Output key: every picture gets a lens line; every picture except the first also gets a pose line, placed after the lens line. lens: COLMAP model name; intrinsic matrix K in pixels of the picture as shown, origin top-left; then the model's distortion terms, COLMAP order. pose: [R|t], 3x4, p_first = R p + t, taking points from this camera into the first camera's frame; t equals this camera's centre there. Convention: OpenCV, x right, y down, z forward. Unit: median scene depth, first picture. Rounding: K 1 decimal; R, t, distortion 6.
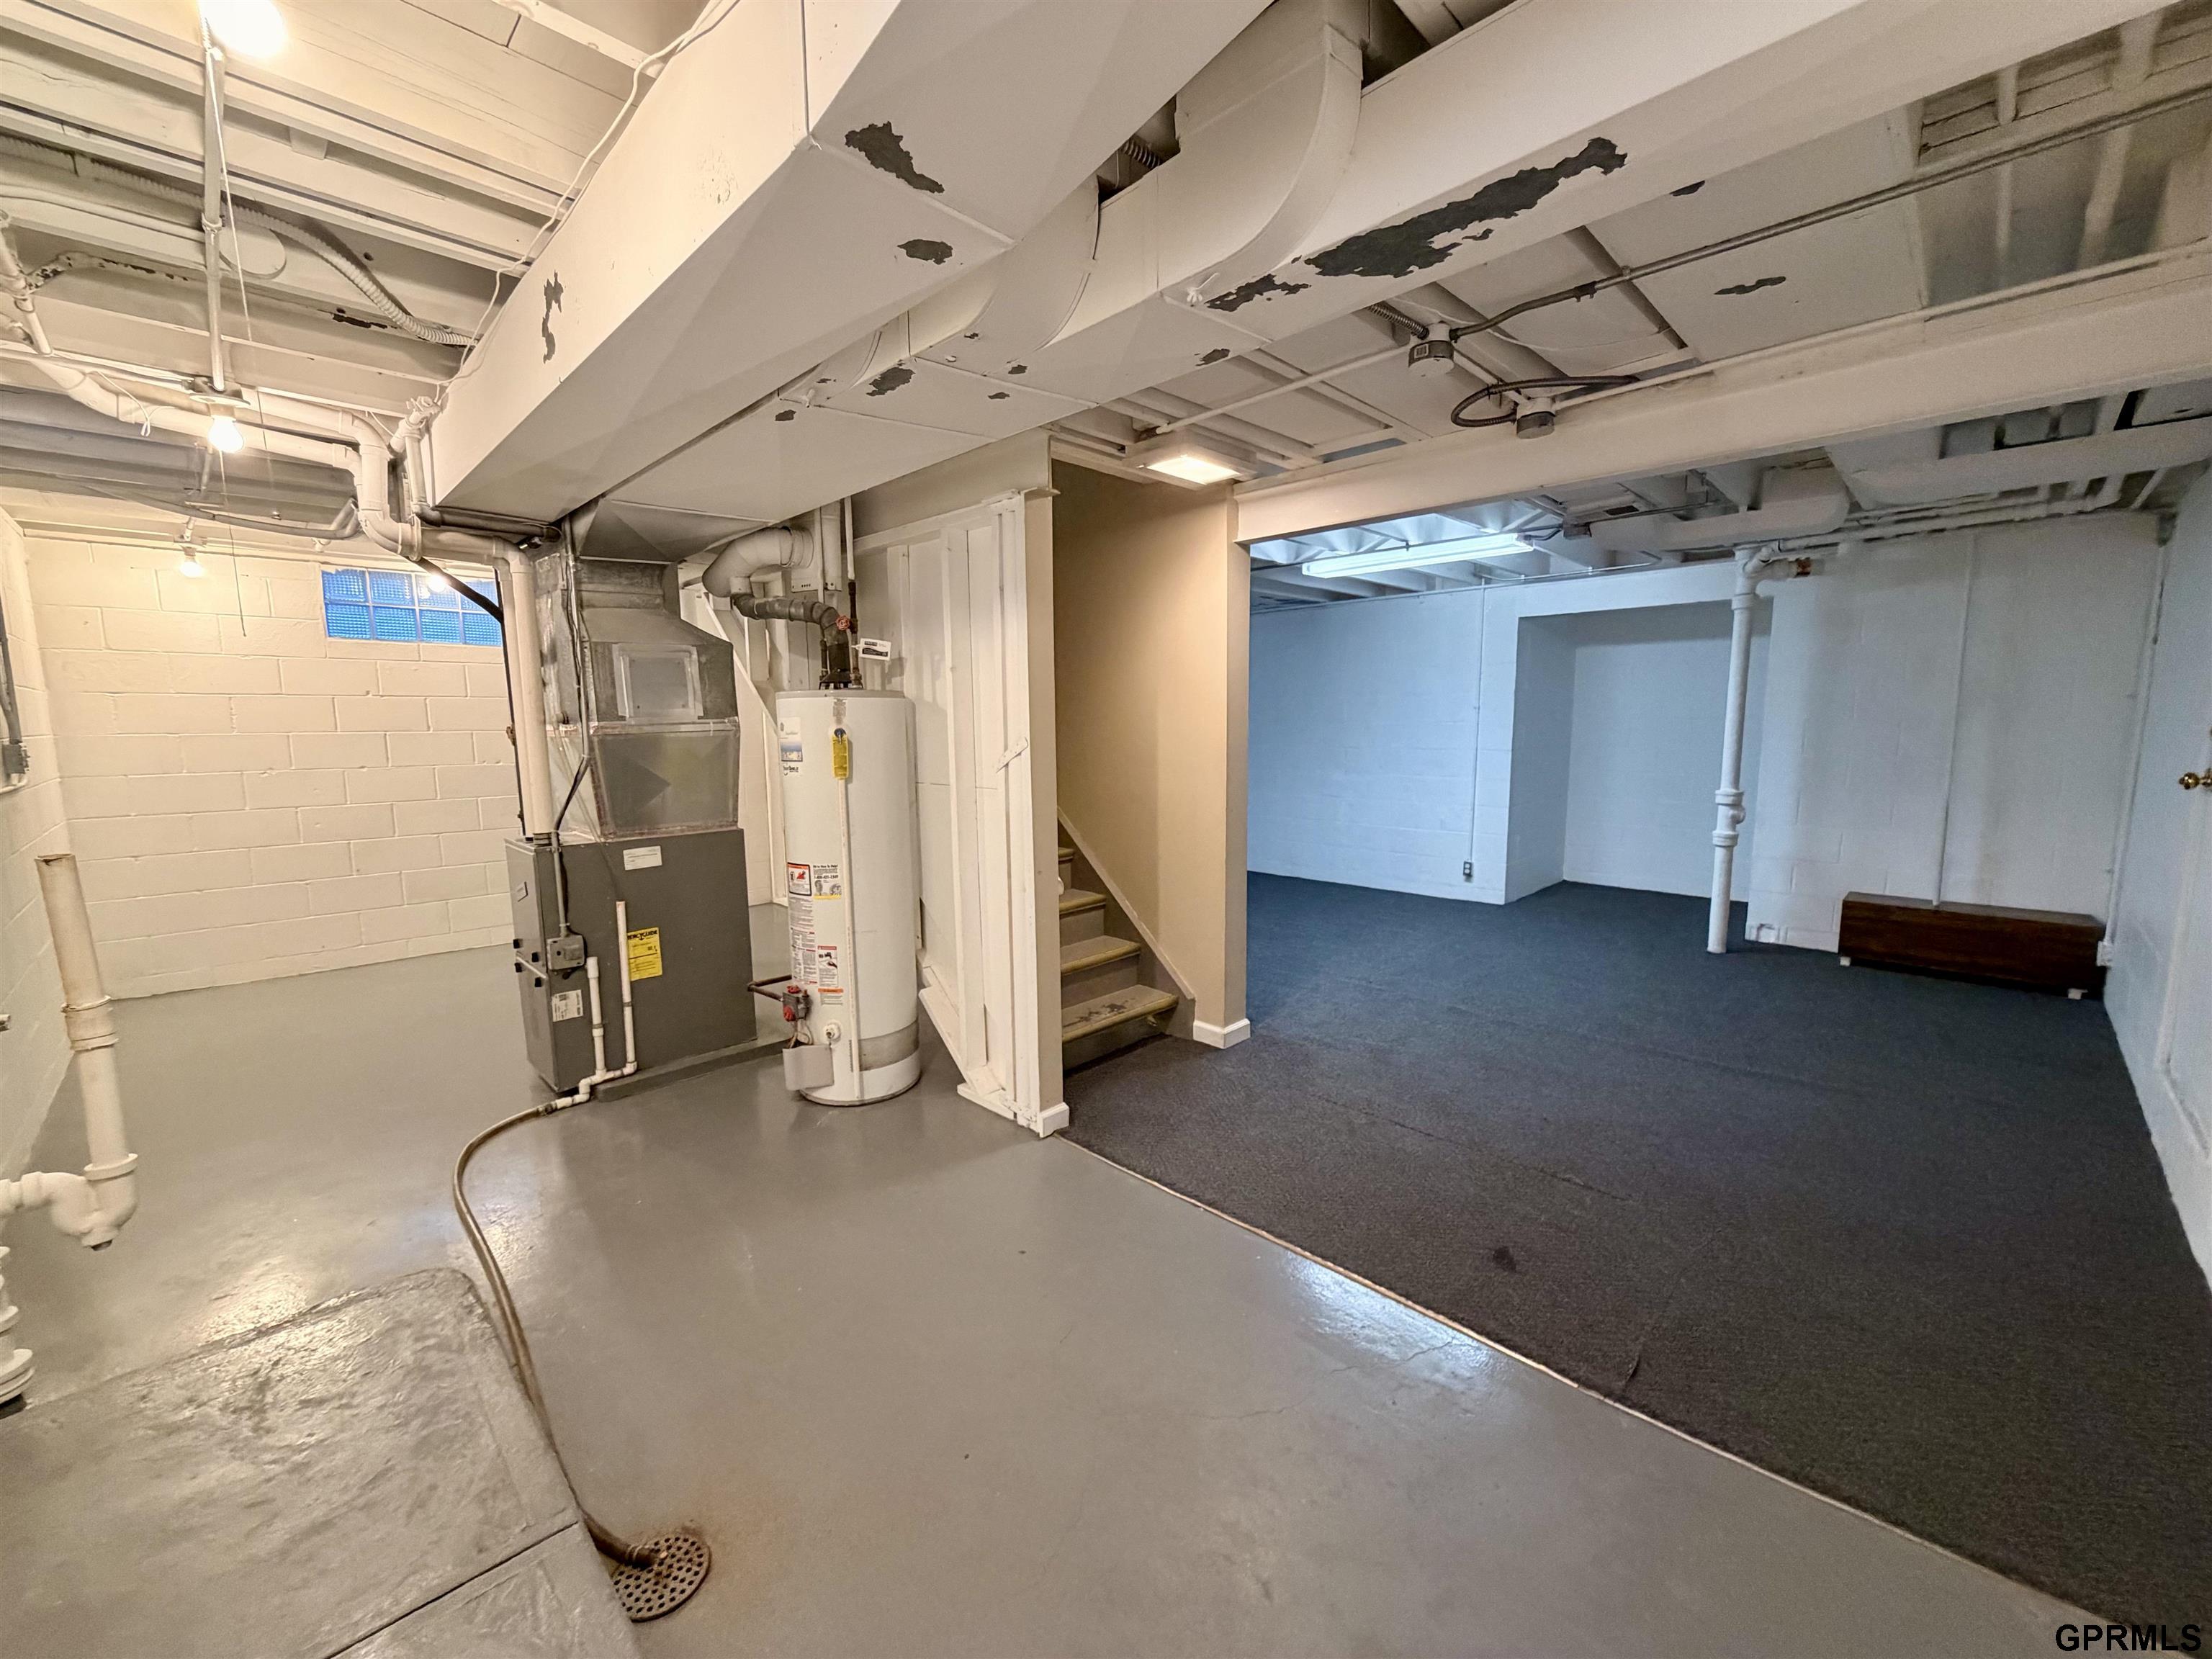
lens RADIAL K [[880.5, 0, 1118.0], [0, 880.5, 831.0], [0, 0, 1]] dist [-0.002036, -0.000214]
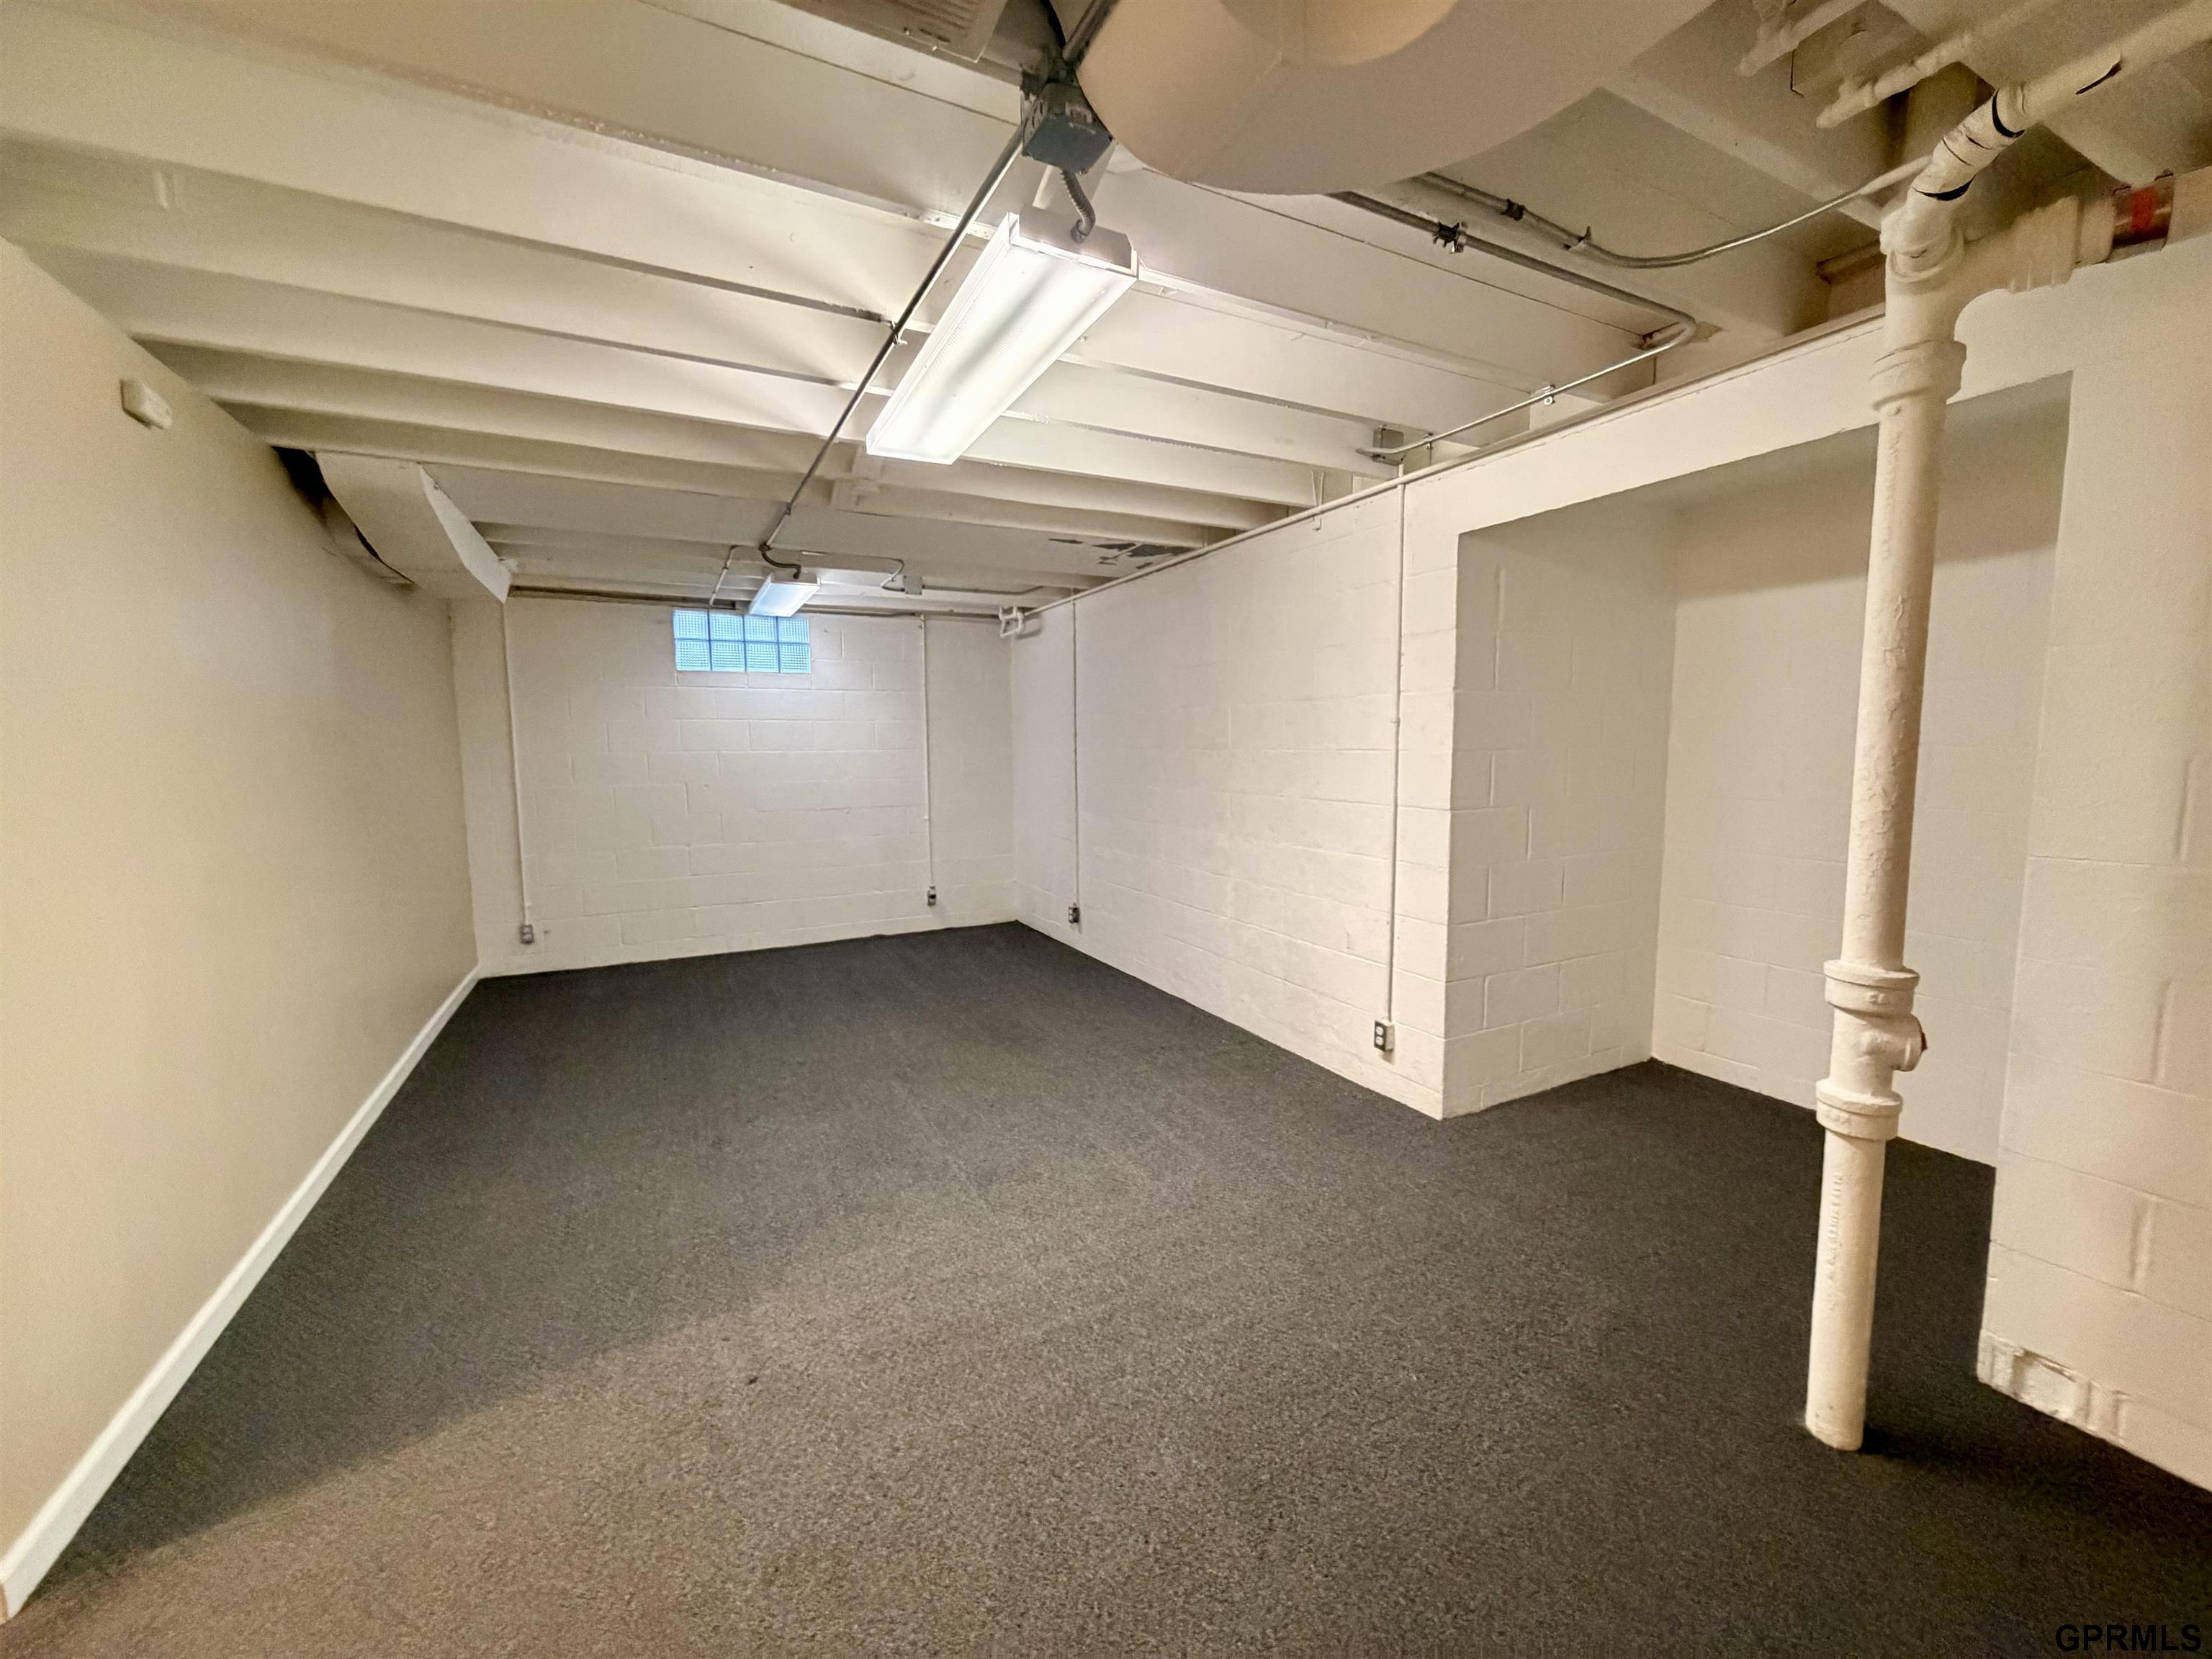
lens RADIAL K [[880.5, 0, 1118.2], [0, 880.5, 831.9], [0, 0, 1]] dist [-0.002036, -0.000214]
pose [[0.951423, 0.033309, -0.306080, 0.529686], [-0.040416, 0.999040, -0.016907, -0.079940], [0.305223, 0.028456, 0.951856, 0.605452]]
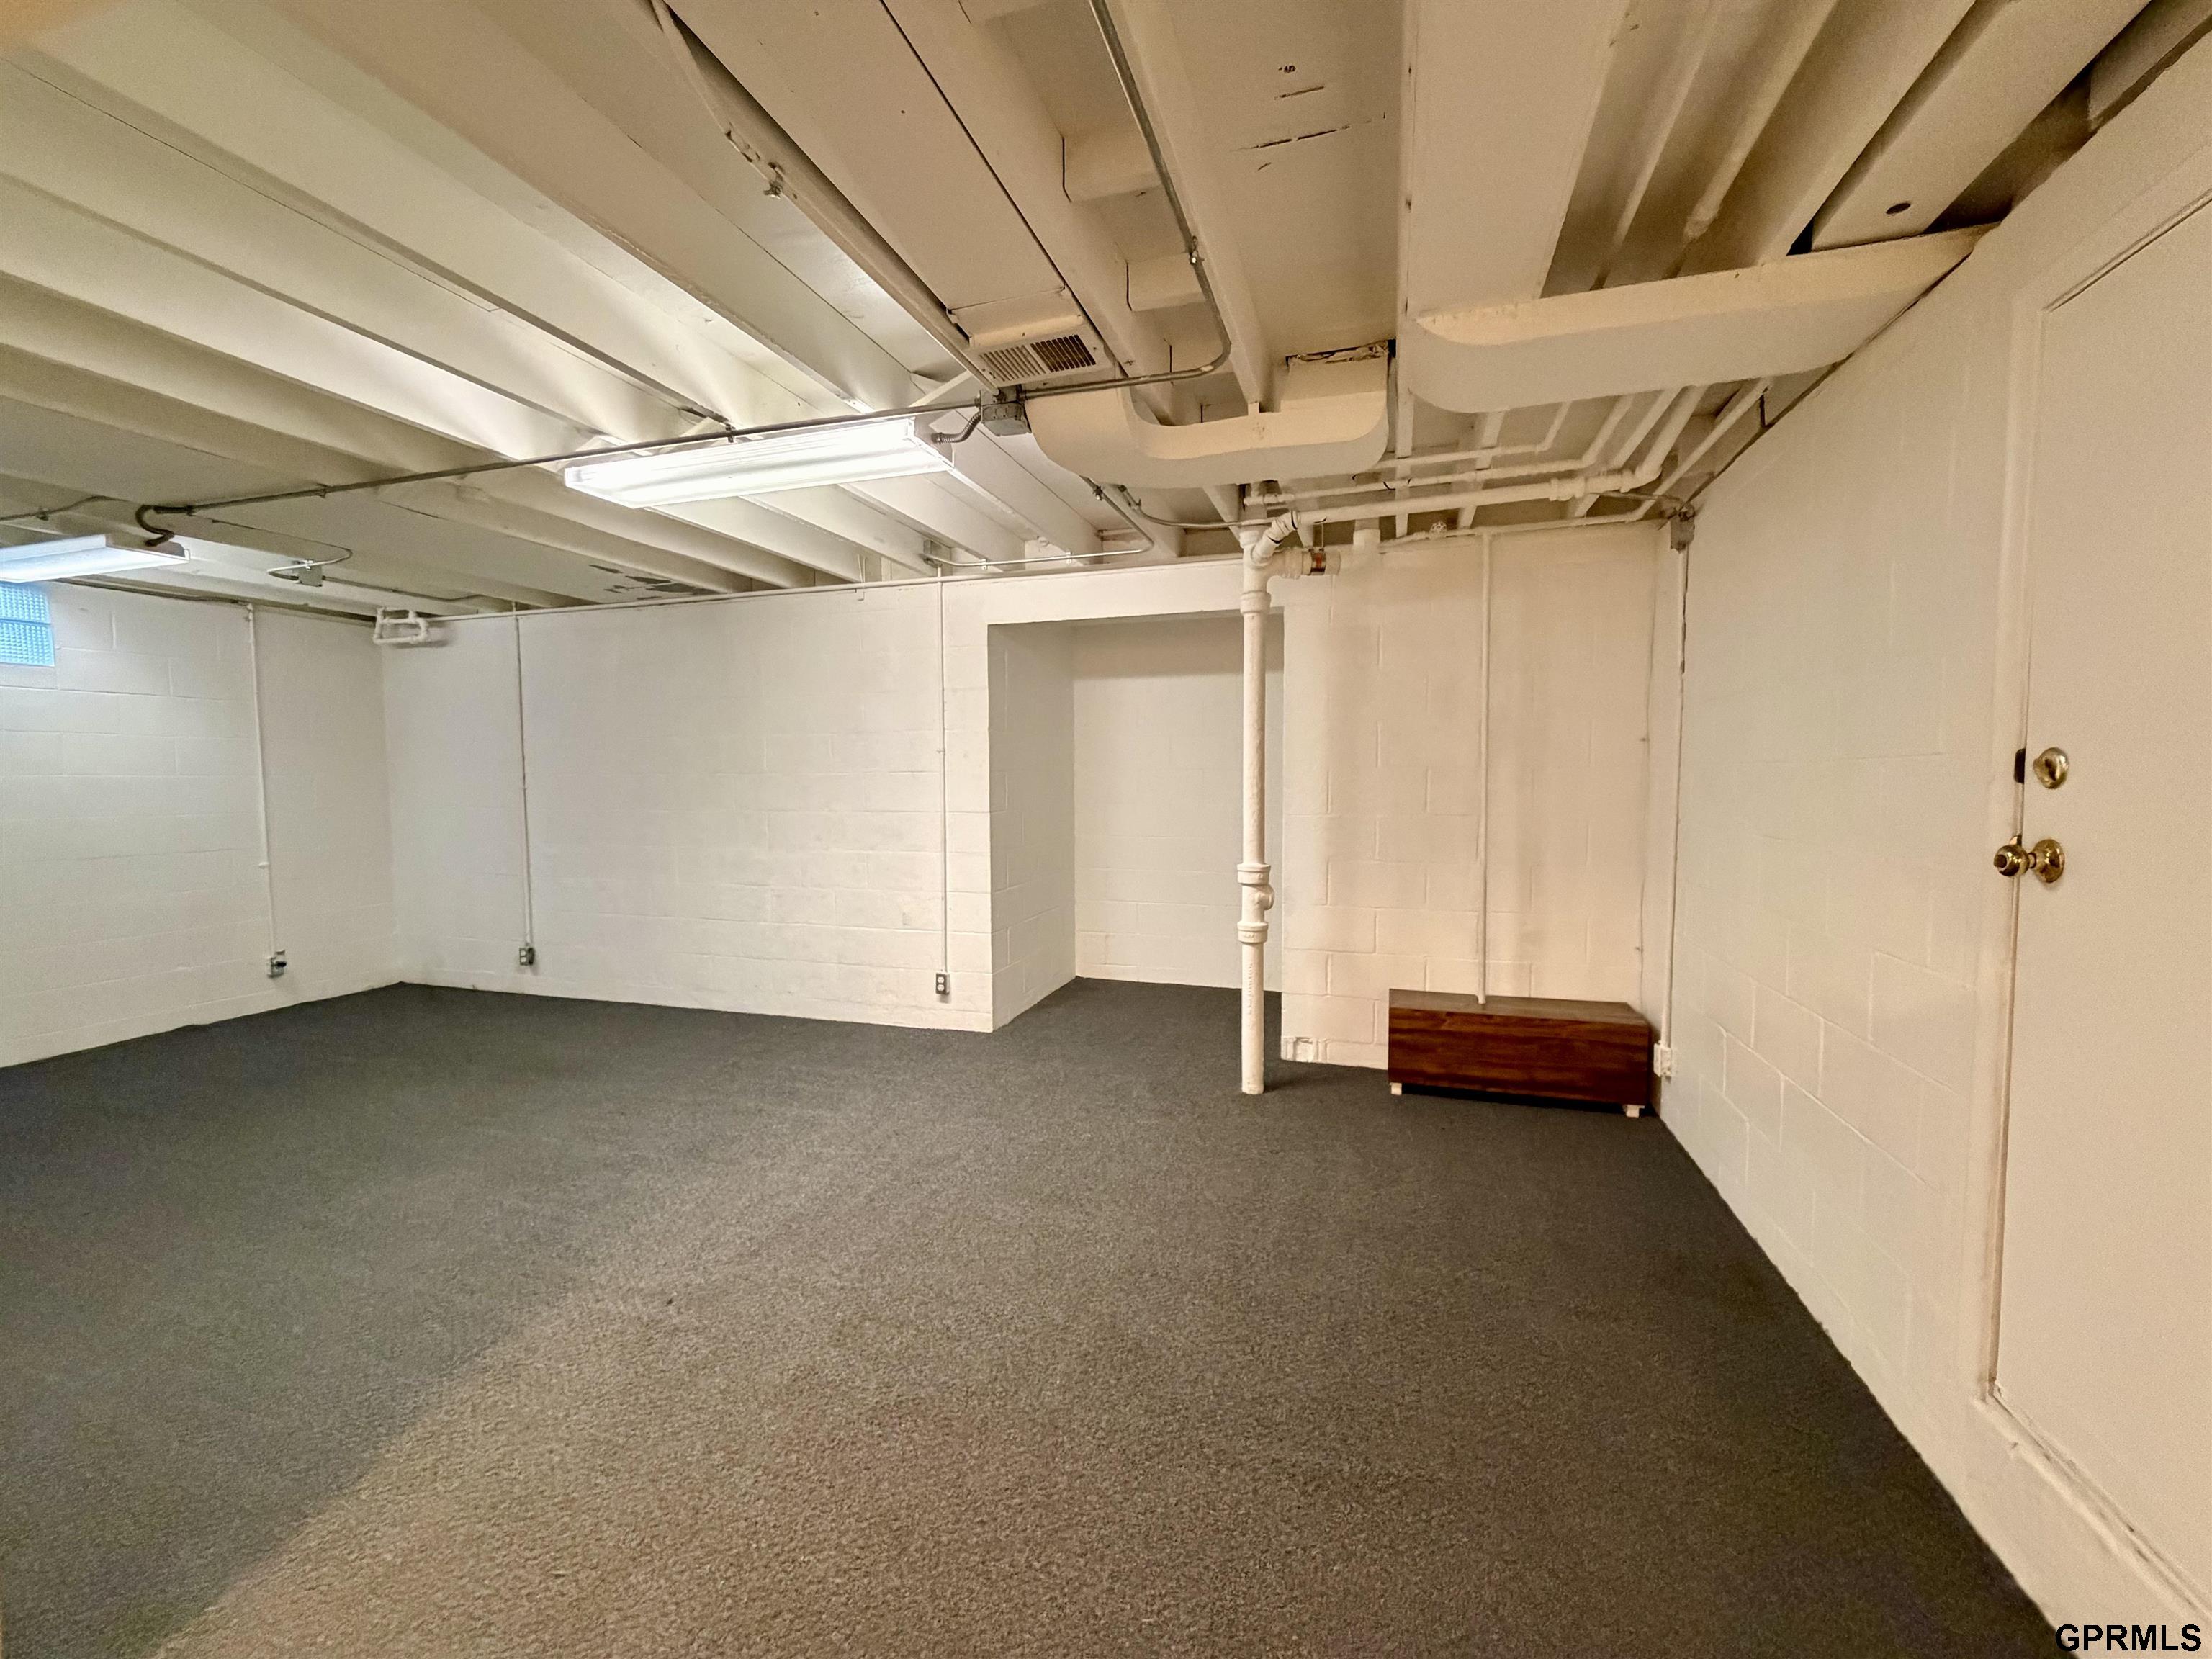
lens RADIAL K [[880.5, 0, 1120.5], [0, 880.5, 831.1], [0, 0, 1]] dist [-0.002036, -0.000214]
pose [[0.887619, -0.022967, 0.460005, 0.271545], [0.054610, 0.996959, -0.055601, -0.039759], [-0.457329, 0.074473, 0.886174, 0.415249]]
